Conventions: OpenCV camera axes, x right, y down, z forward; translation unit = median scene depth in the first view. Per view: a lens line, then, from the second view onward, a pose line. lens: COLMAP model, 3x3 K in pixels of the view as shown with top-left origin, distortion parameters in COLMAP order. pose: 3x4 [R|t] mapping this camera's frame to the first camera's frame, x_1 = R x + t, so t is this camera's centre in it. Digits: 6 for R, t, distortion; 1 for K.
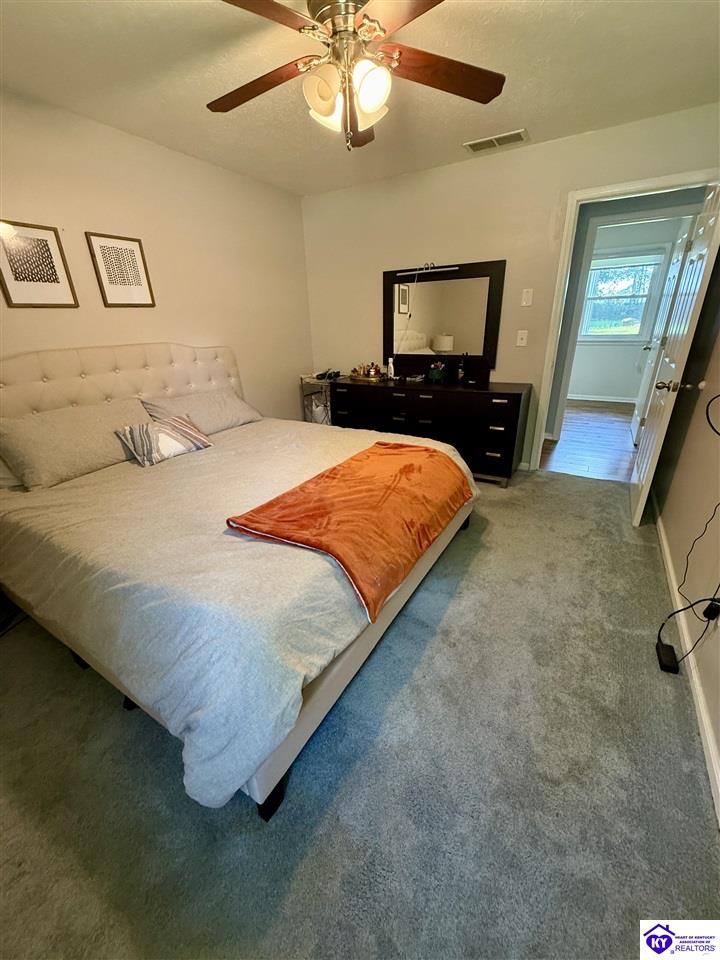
lens RADIAL K [[382.9, 0, 360.0], [0, 382.9, 480.0], [0, 0, 1]] dist [-0.002637, -0.000585]
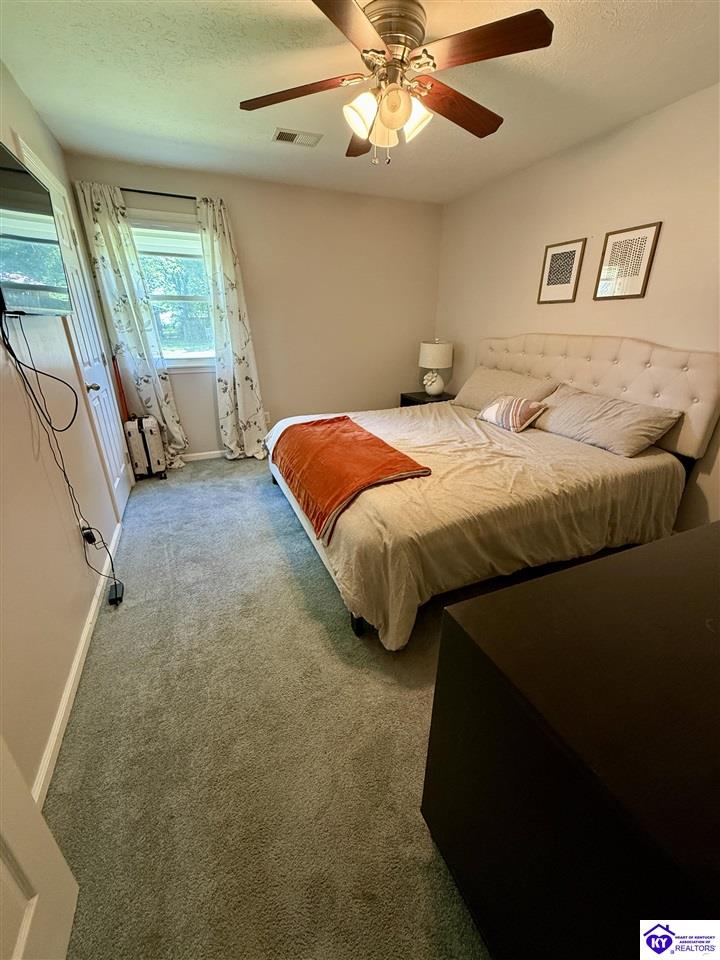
lens RADIAL K [[382.9, 0, 360.0], [0, 382.9, 480.0], [0, 0, 1]] dist [-0.002637, -0.000585]
pose [[-0.586521, 0.333748, -0.737973, 0.711052], [-0.302137, 0.755224, 0.581679, -0.489523], [0.751469, 0.564136, -0.342117, 1.139202]]
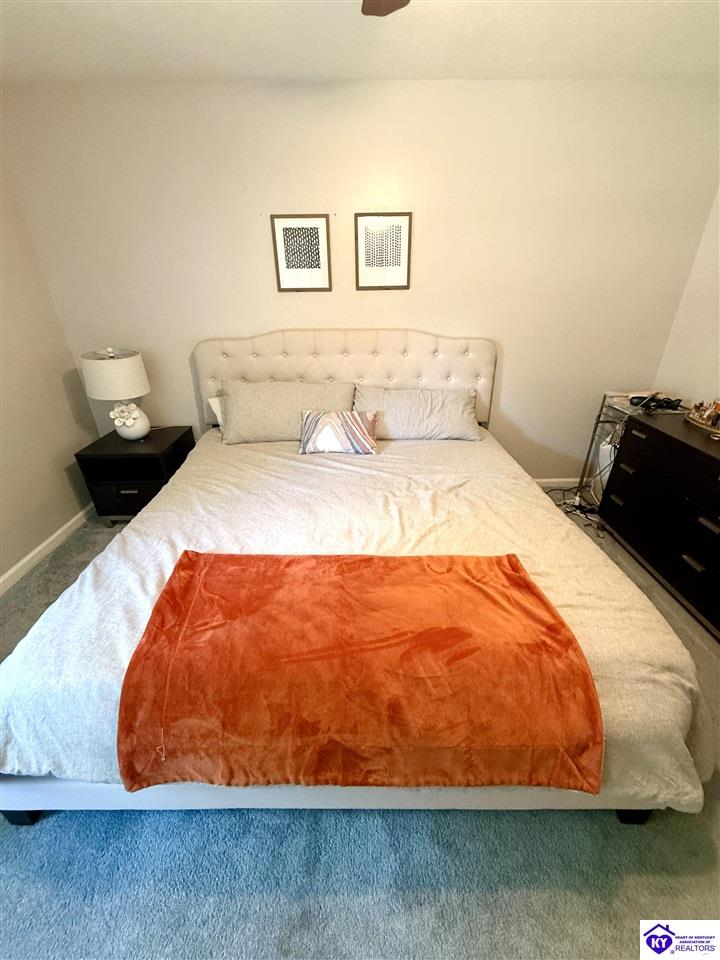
lens RADIAL K [[382.9, 0, 360.0], [0, 382.9, 480.0], [0, 0, 1]] dist [-0.002637, -0.000585]
pose [[0.517420, 0.407781, -0.752324, 0.297577], [-0.337176, 0.905188, 0.258741, -0.258125], [0.786504, 0.119788, 0.605856, 0.446142]]
